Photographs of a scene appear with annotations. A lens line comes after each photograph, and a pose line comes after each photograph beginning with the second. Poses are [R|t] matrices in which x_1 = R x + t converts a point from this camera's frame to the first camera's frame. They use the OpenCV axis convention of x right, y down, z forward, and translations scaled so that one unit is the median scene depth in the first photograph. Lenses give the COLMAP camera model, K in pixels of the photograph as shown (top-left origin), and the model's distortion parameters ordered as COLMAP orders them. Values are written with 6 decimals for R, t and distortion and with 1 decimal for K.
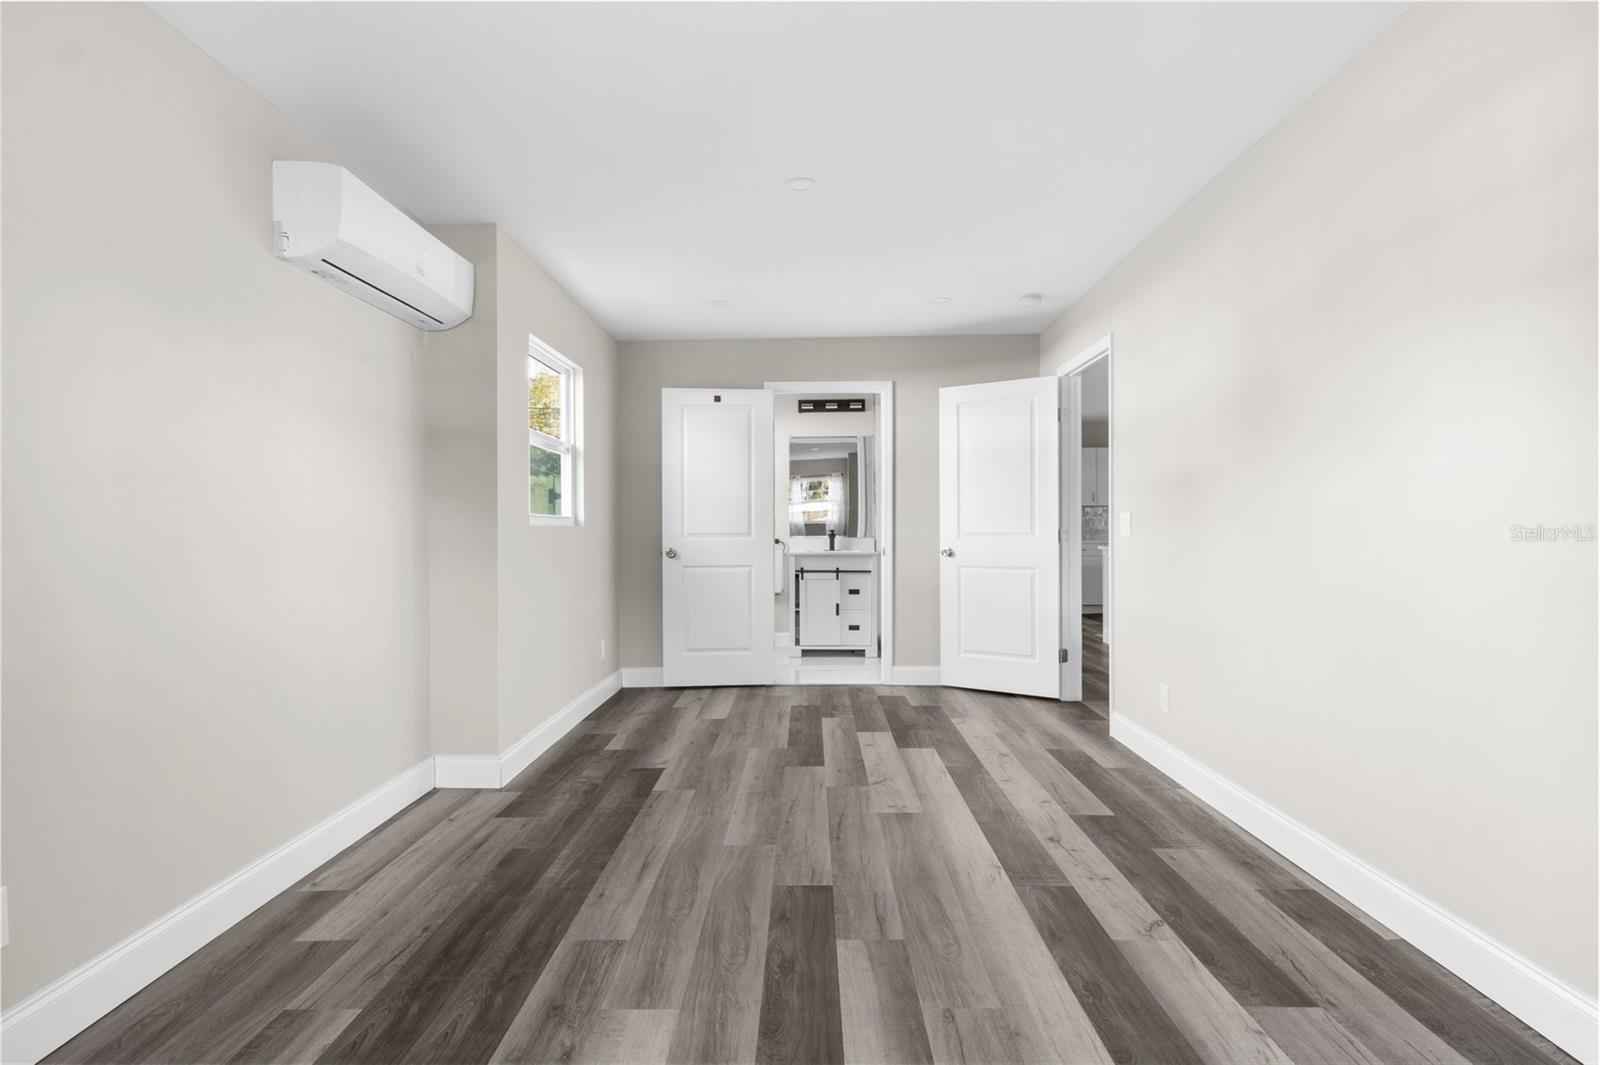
lens RADIAL K [[792.0, 0, 805.7], [0, 792.0, 533.5], [0, 0, 1]] dist [-0.008190, -0.000809]
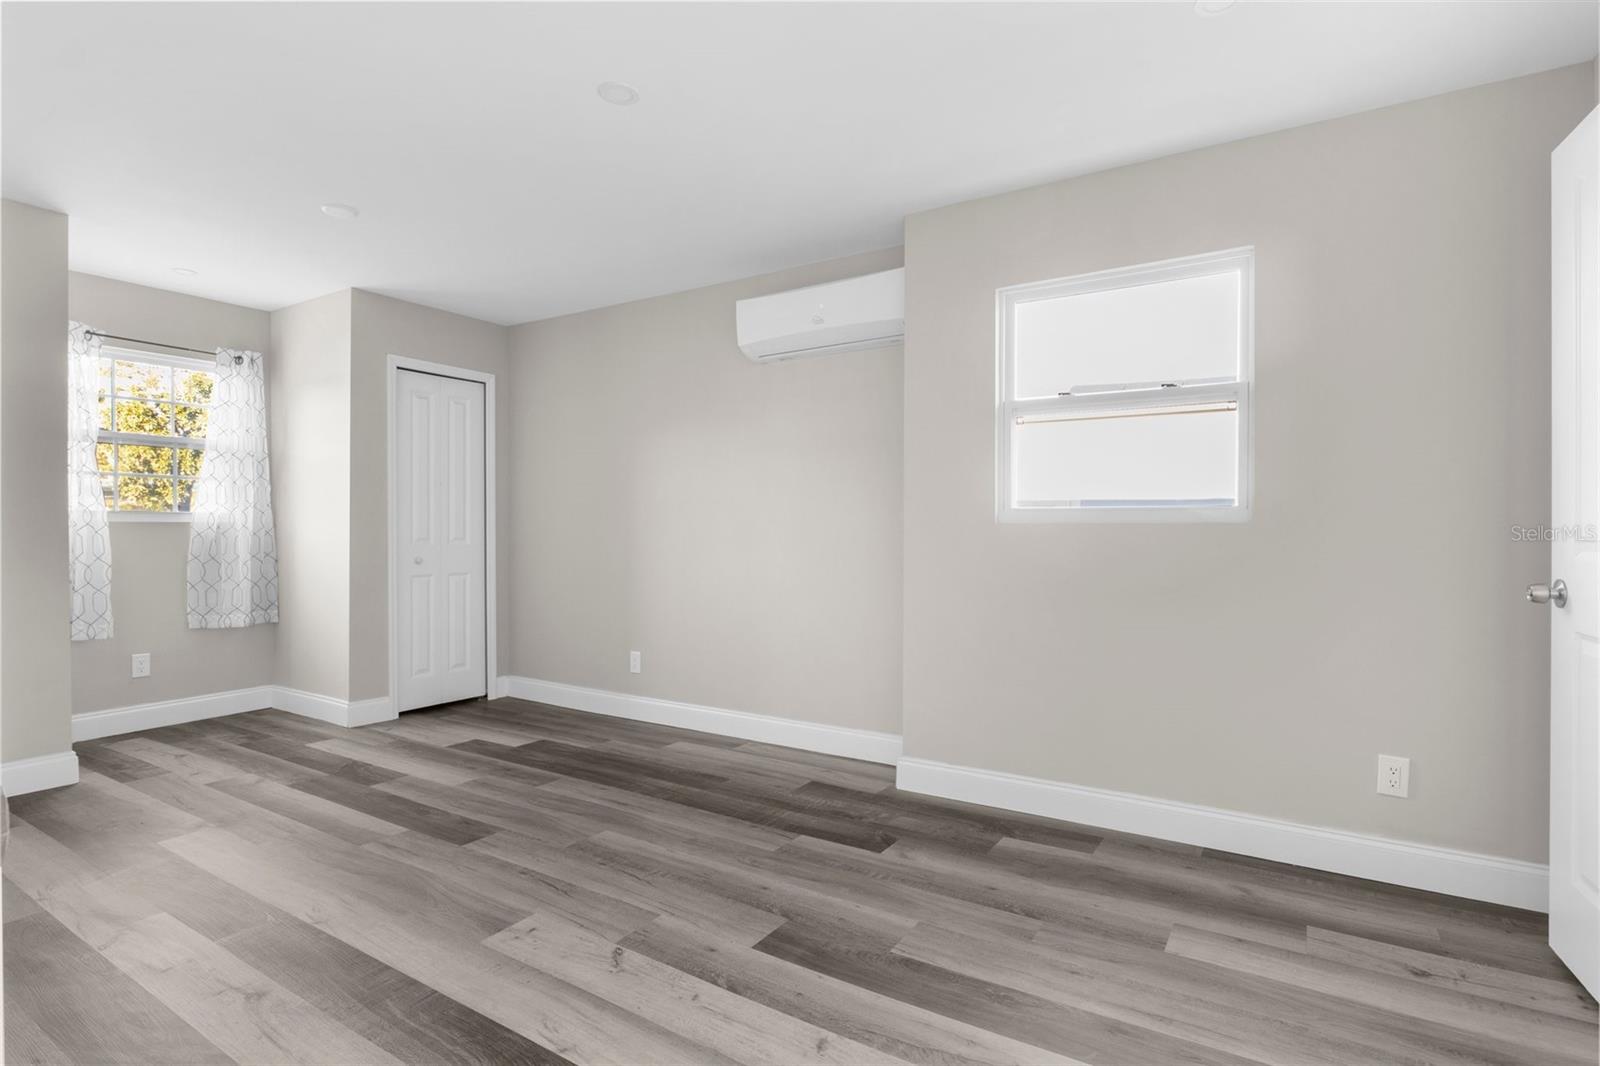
lens RADIAL K [[792.0, 0, 805.7], [0, 792.0, 534.0], [0, 0, 1]] dist [-0.008190, -0.000809]
pose [[-0.527405, 0.011039, -0.849542, 0.629001], [-0.004725, 0.999862, 0.015925, -0.014548], [0.849601, 0.012413, -0.527280, 1.739984]]
